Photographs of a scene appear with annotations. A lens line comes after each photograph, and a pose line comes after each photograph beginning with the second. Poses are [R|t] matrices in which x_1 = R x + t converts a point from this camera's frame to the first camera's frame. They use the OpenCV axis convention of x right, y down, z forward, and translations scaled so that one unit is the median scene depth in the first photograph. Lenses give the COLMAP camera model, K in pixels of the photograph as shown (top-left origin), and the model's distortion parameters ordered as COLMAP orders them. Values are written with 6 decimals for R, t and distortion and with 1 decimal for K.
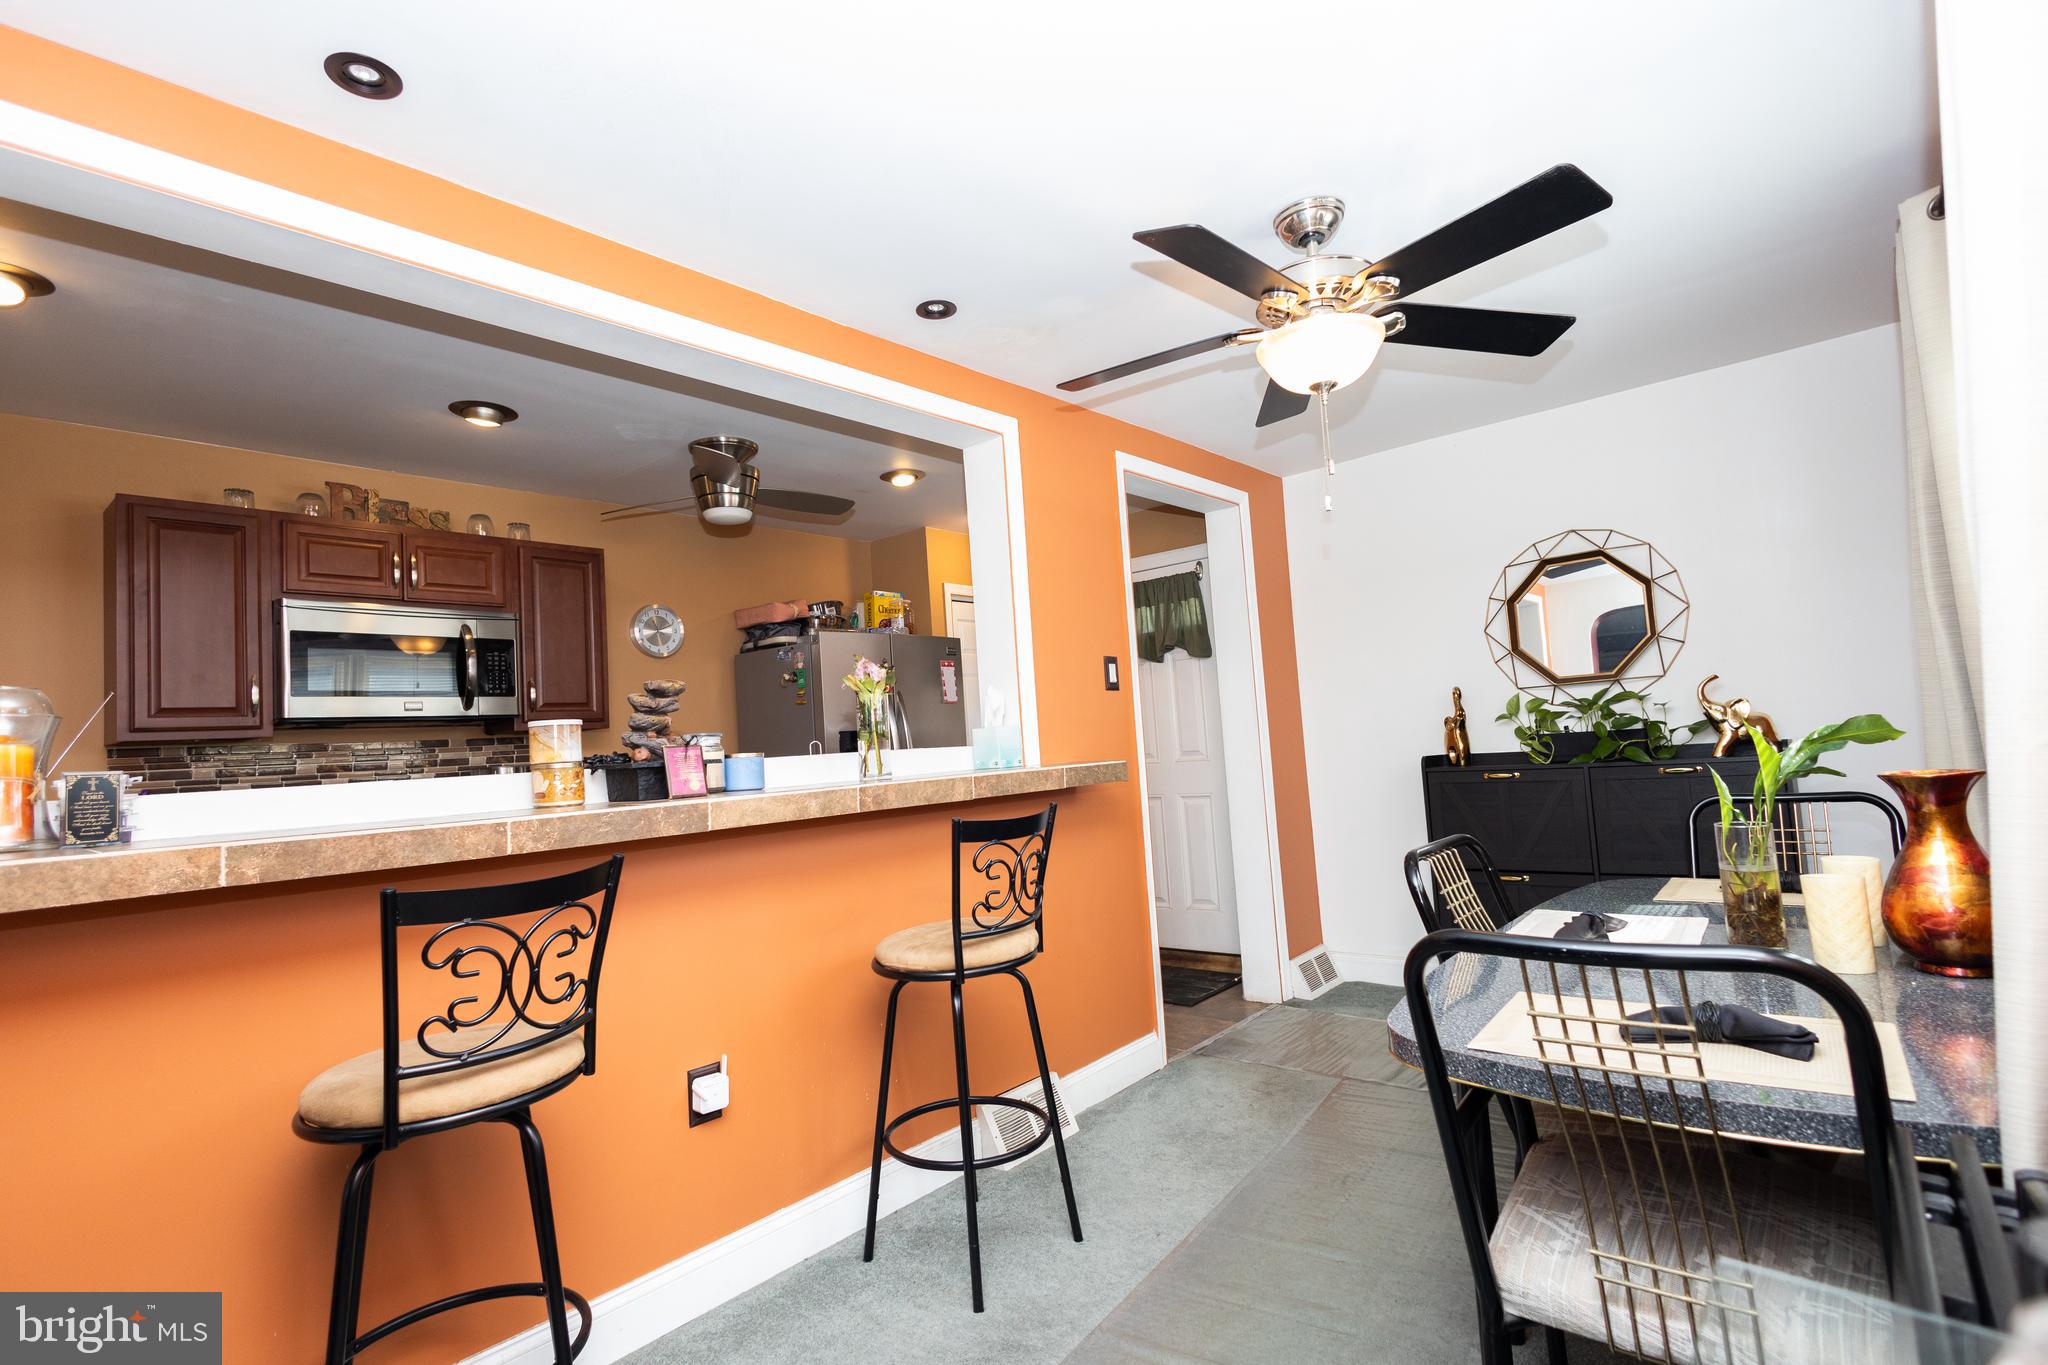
lens RADIAL K [[973.7, 0, 1042.4], [0, 973.7, 682.5], [0, 0, 1]] dist [0.014451, -0.003249]
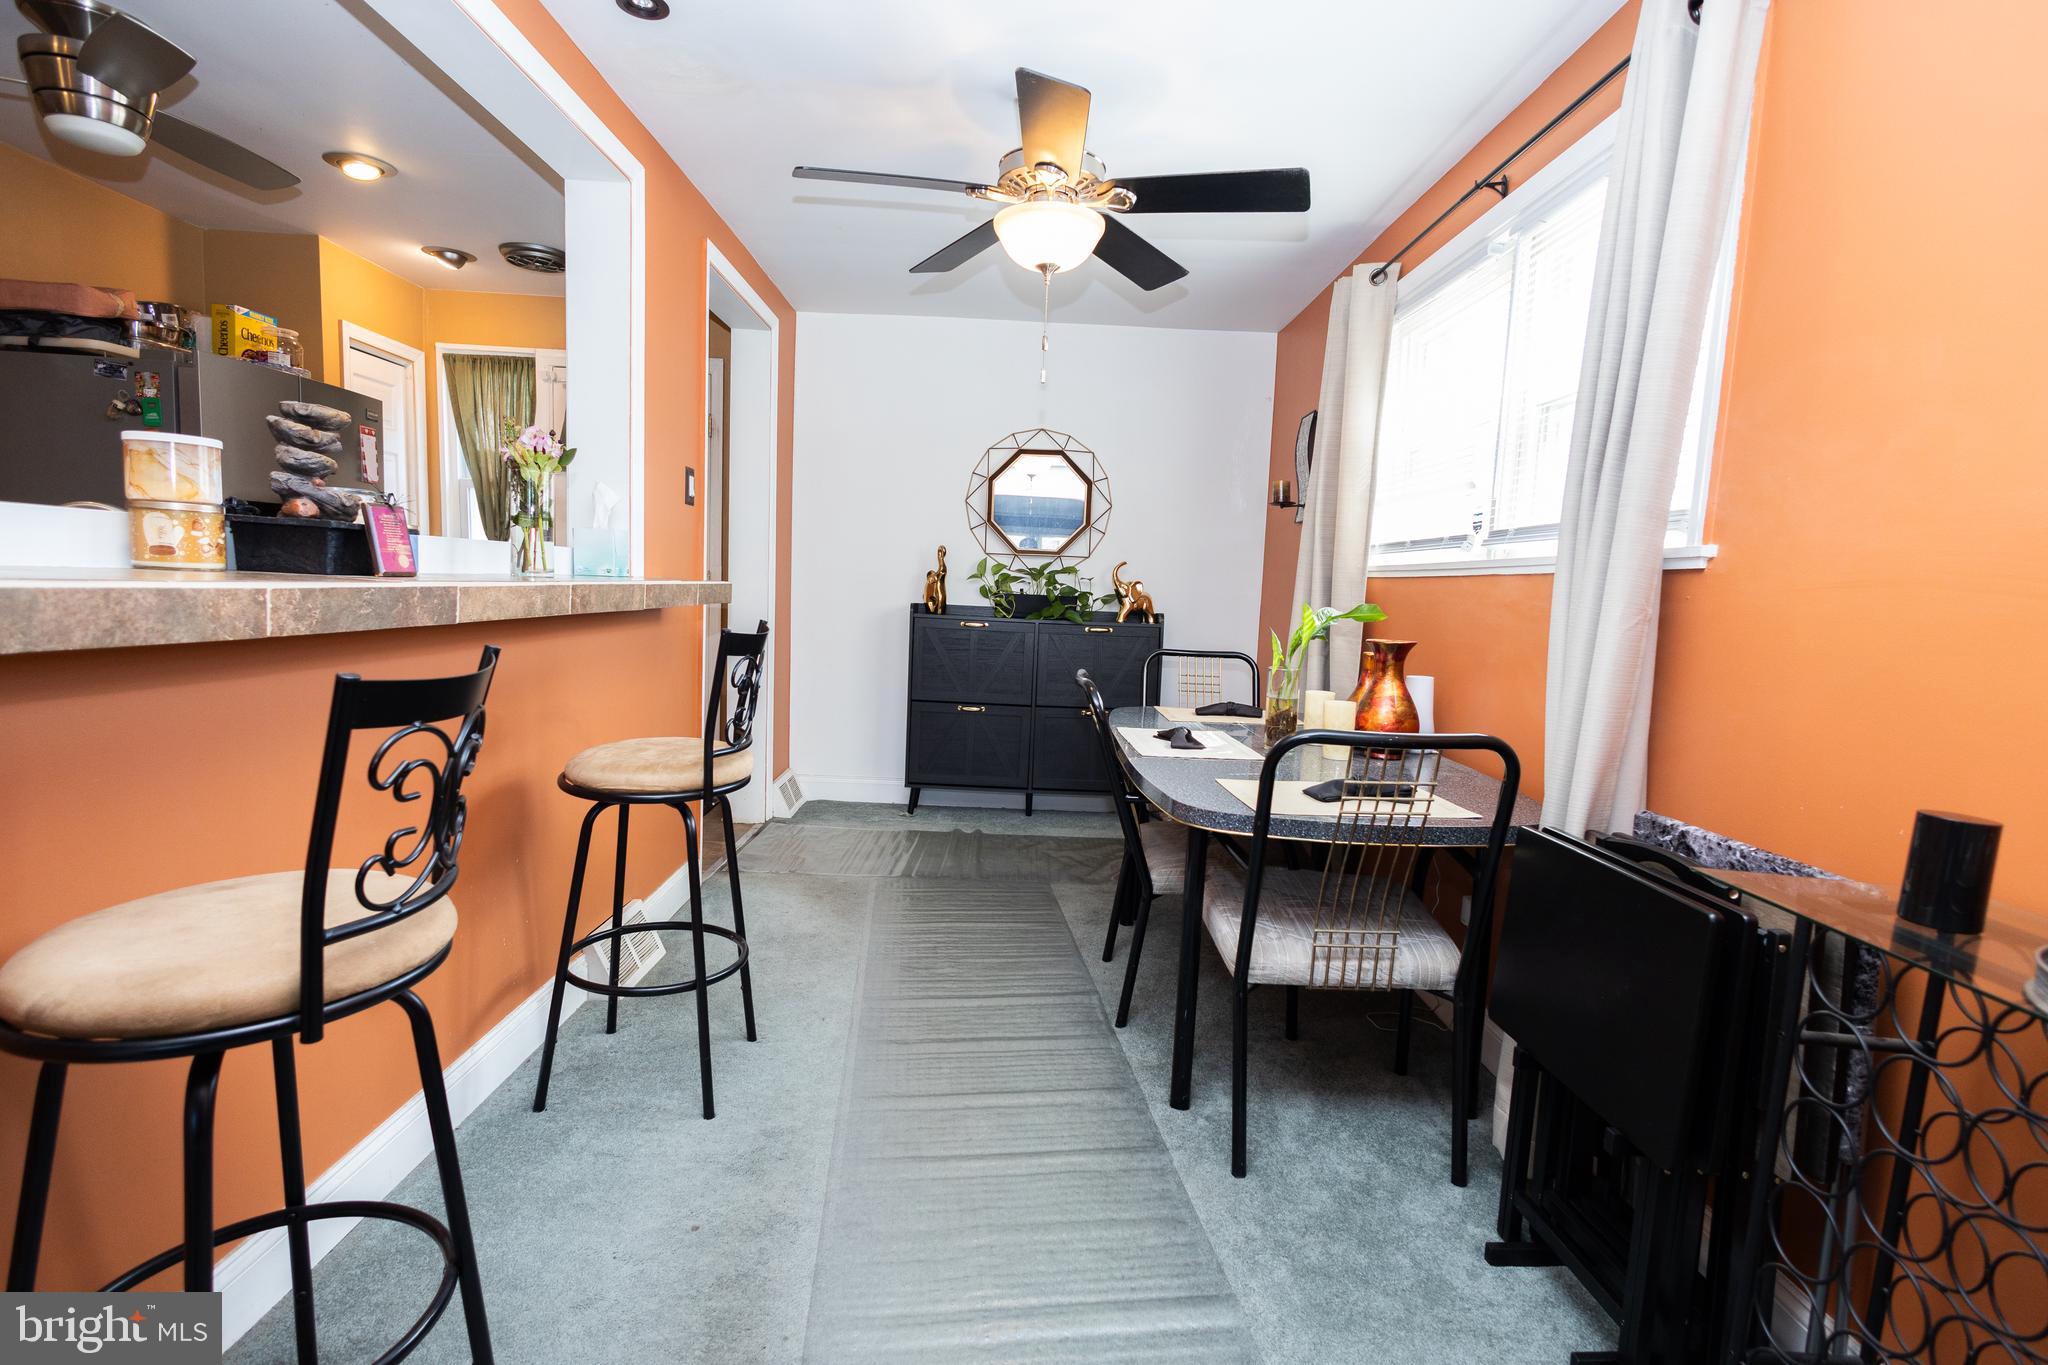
lens RADIAL K [[973.7, 0, 995.3], [0, 973.7, 673.8], [0, 0, 1]] dist [0.014451, -0.003249]
pose [[0.752637, 0.037799, 0.657350, -0.304610], [-0.137472, 0.985369, 0.100739, 0.031931], [-0.643925, -0.166187, 0.746822, 0.083504]]
